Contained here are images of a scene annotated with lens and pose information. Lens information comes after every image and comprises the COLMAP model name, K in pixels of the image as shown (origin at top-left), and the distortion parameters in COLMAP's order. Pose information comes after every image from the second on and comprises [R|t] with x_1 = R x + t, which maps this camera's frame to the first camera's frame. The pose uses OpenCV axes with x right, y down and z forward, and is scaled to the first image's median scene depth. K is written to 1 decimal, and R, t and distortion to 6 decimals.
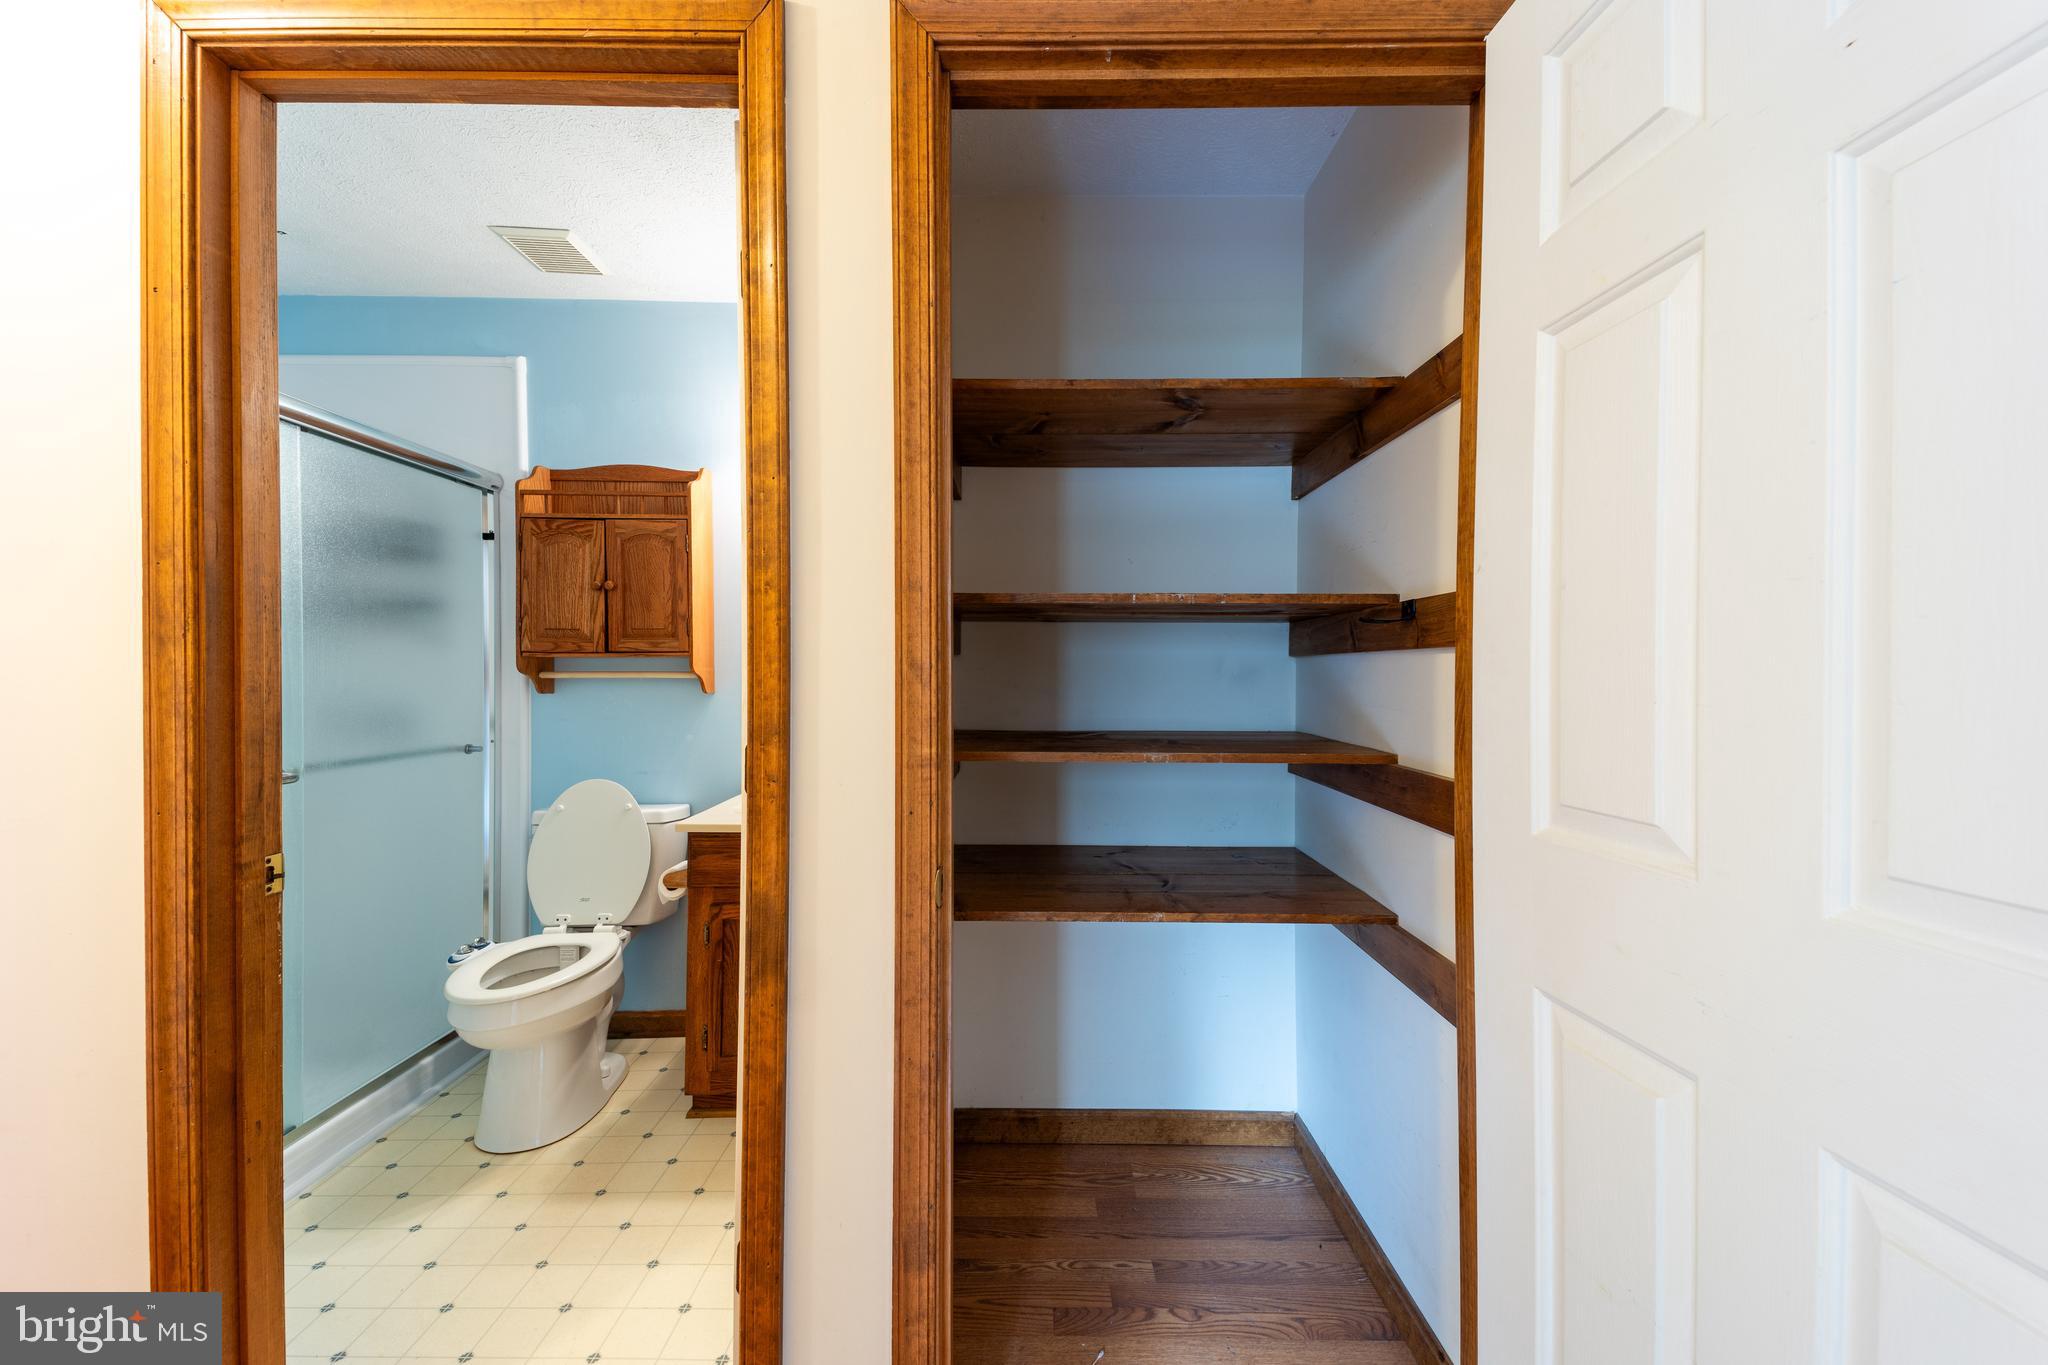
lens RADIAL K [[798.8, 0, 1029.3], [0, 798.8, 683.5], [0, 0, 1]] dist [0.076013, -0.034139]
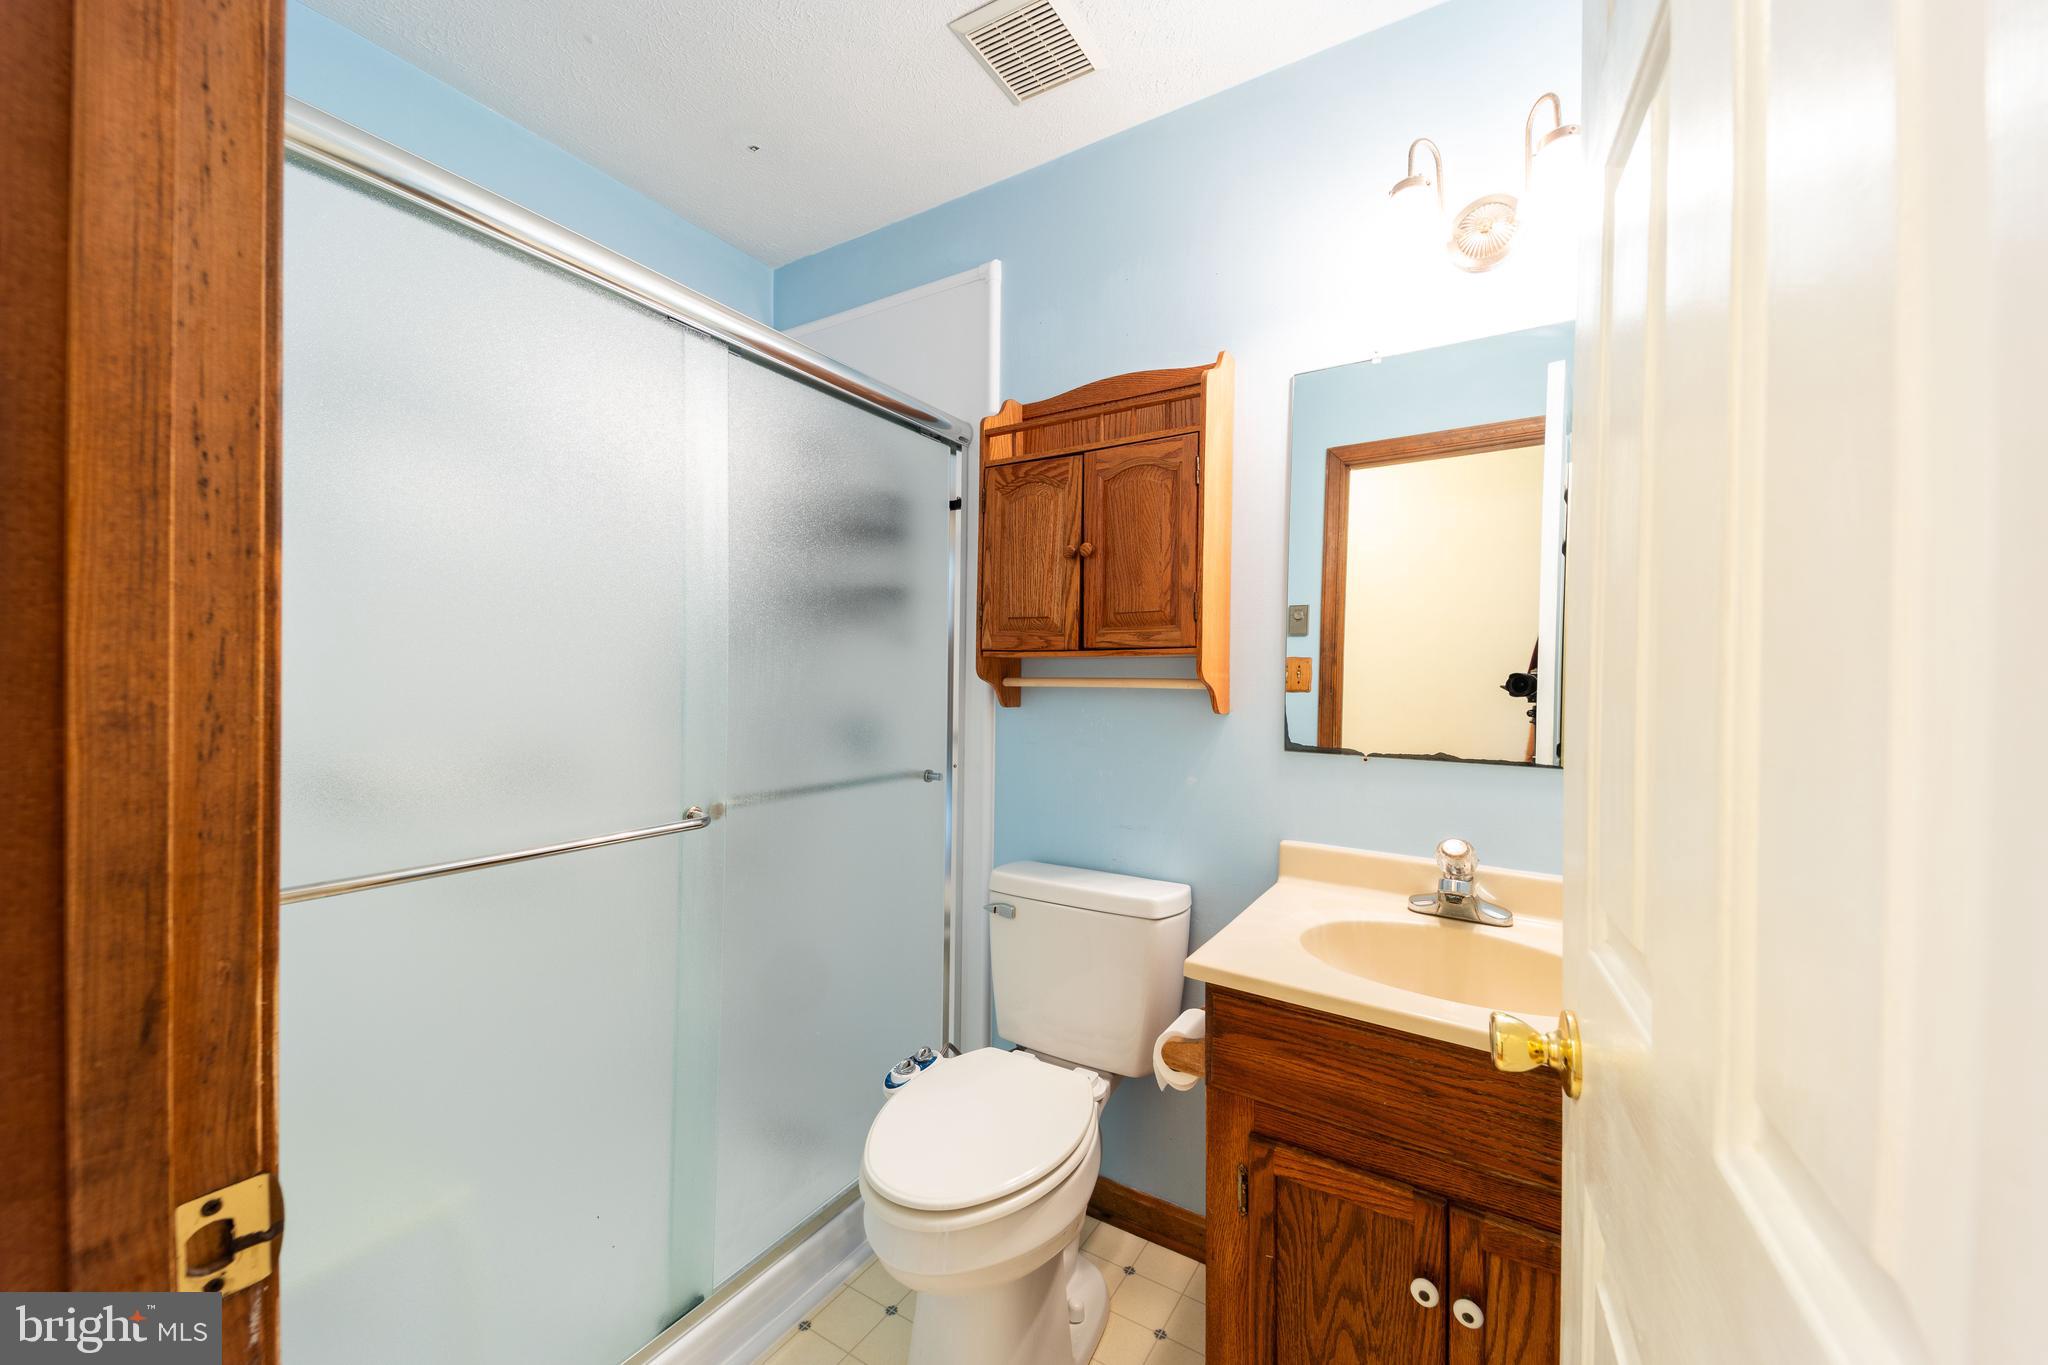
lens RADIAL K [[798.8, 0, 1029.3], [0, 798.8, 683.5], [0, 0, 1]] dist [0.076013, -0.034139]
pose [[0.849829, 0.010358, -0.526957, -0.205320], [-0.015923, 0.999855, -0.006026, -0.005319], [0.526818, 0.013512, 0.849870, 0.411746]]
